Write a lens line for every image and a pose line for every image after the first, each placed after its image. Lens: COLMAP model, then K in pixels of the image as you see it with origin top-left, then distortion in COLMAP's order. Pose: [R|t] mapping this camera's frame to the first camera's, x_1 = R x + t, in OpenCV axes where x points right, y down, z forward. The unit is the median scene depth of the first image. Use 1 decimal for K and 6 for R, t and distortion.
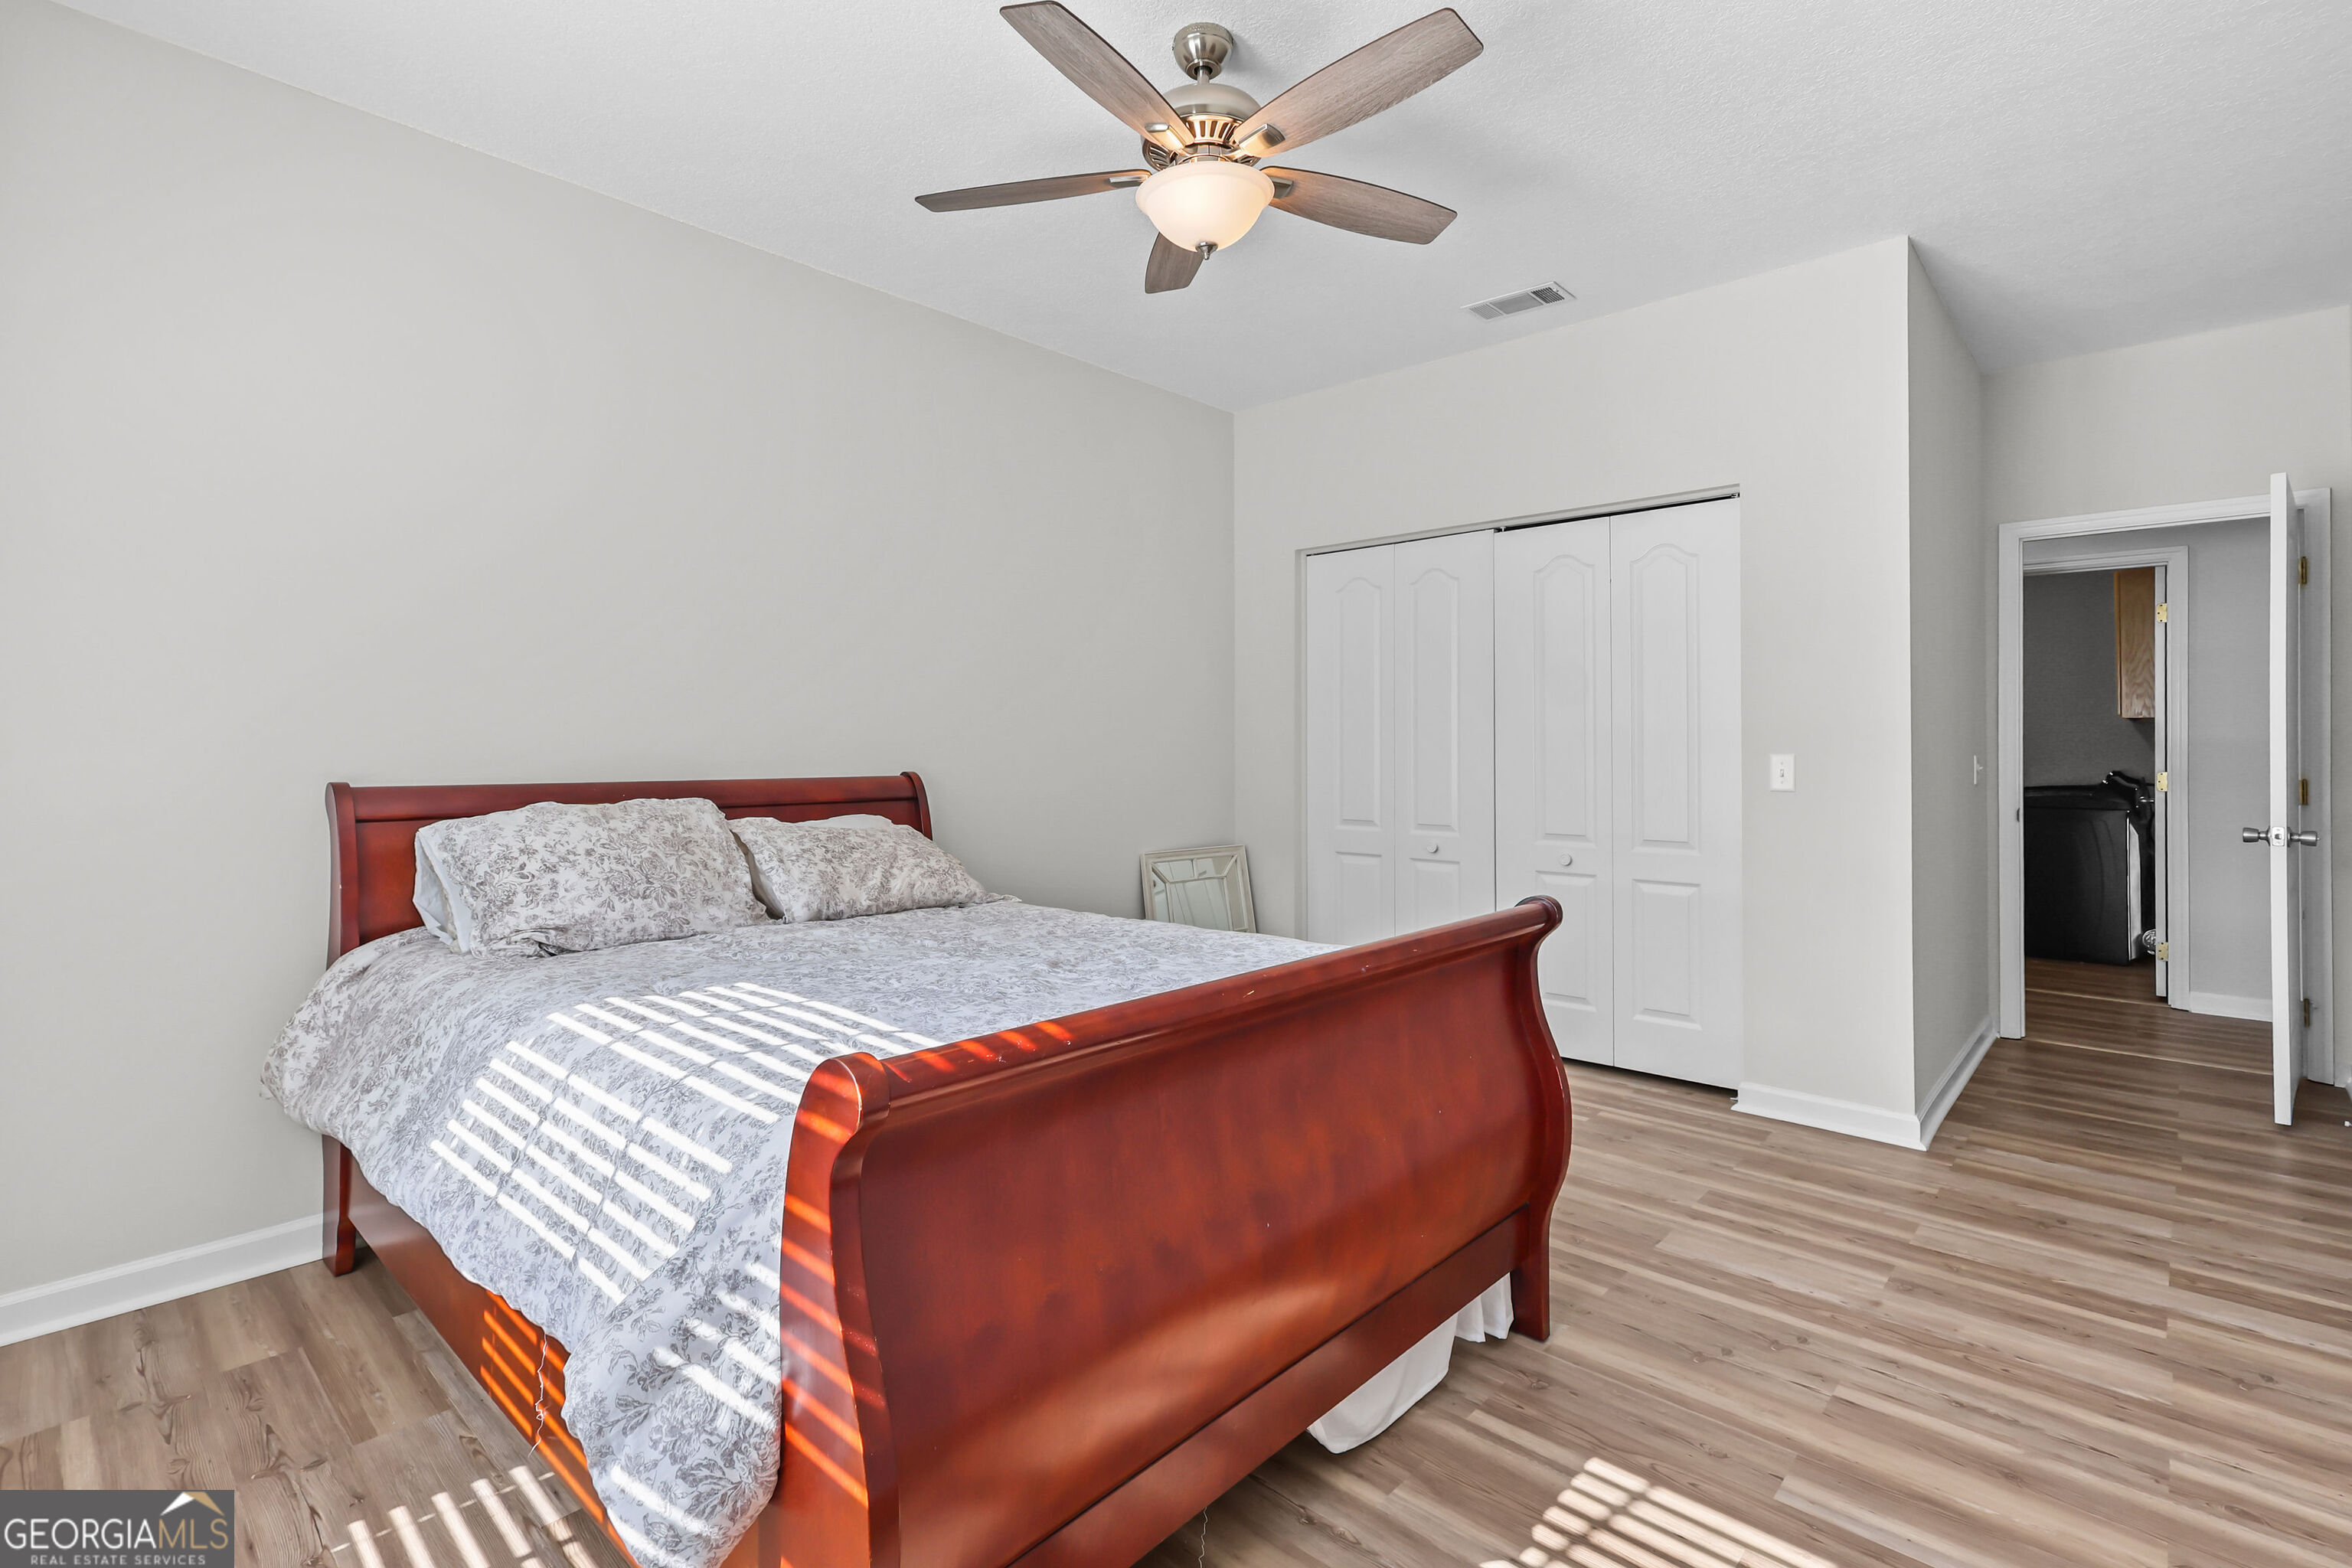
lens RADIAL K [[1086.8, 0, 1174.1], [0, 1086.8, 739.0], [0, 0, 1]] dist [-0.000477, 0.000158]
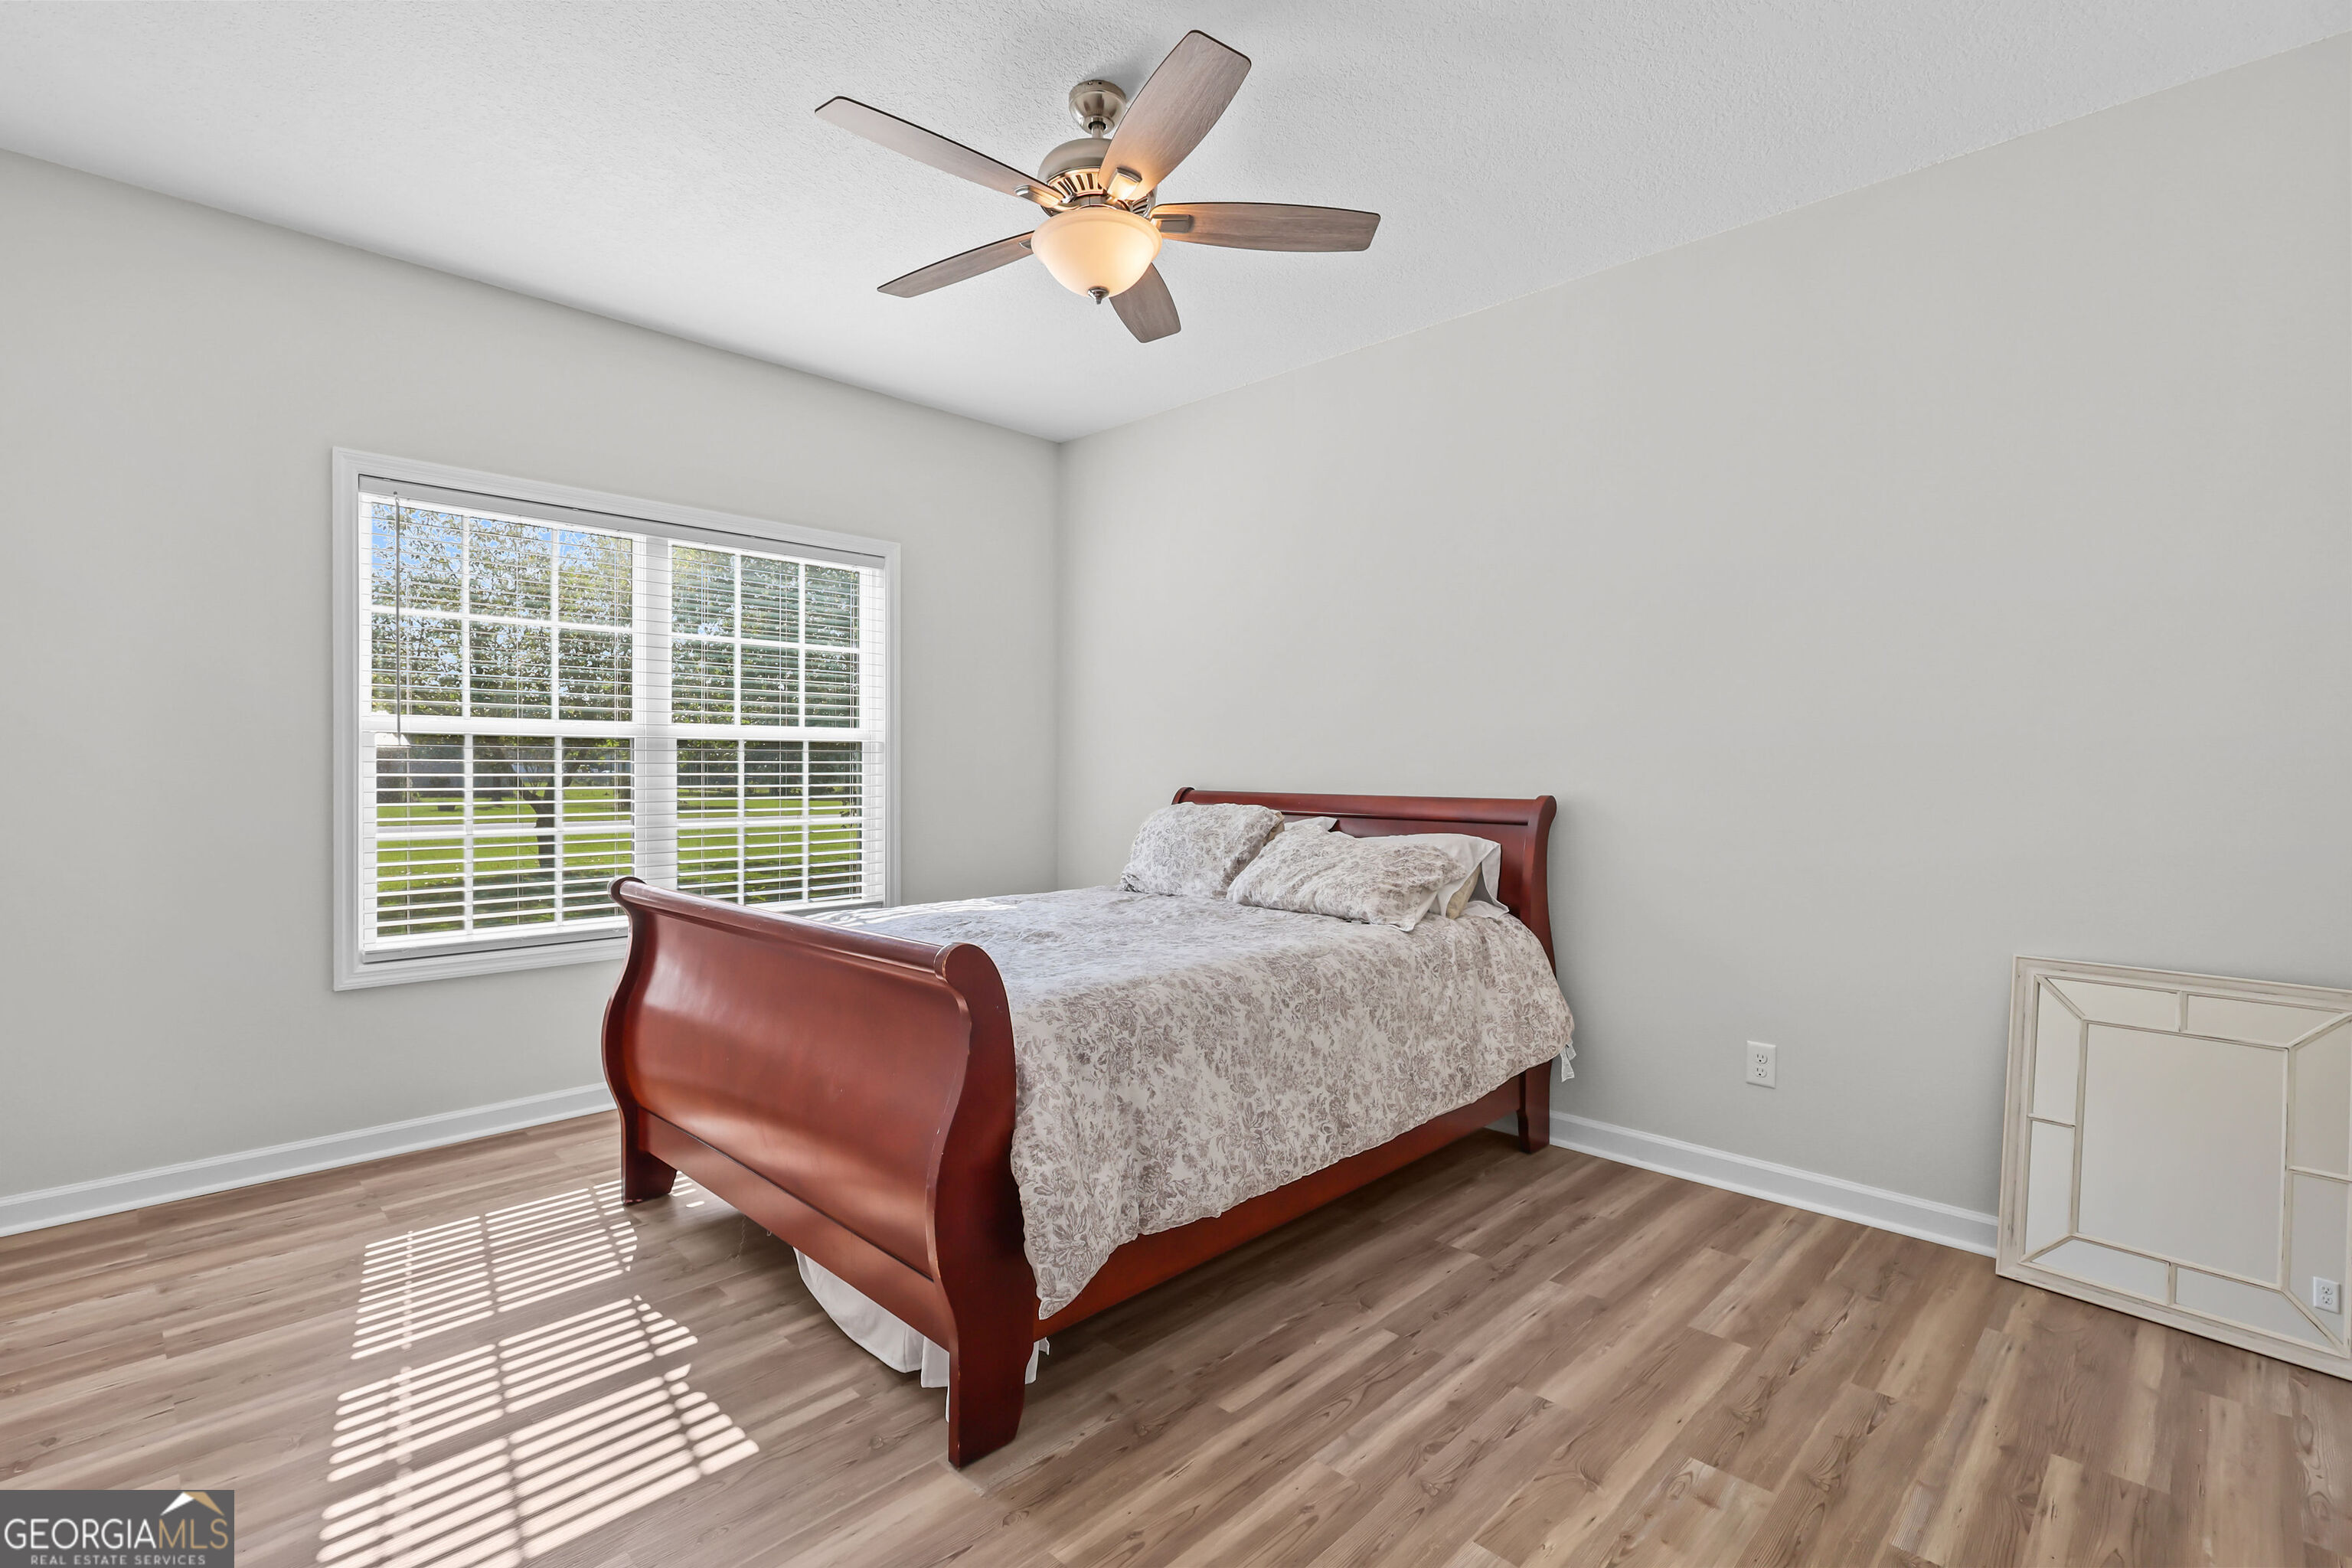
lens RADIAL K [[1088.1, 0, 1173.5], [0, 1088.1, 777.5], [0, 0, 1]] dist [0.000594, 0.001930]
pose [[-0.029583, 0.009544, -0.999517, 1.327207], [0.002184, 0.999953, 0.009484, 0.009456], [0.999560, -0.001902, -0.029603, 1.345700]]
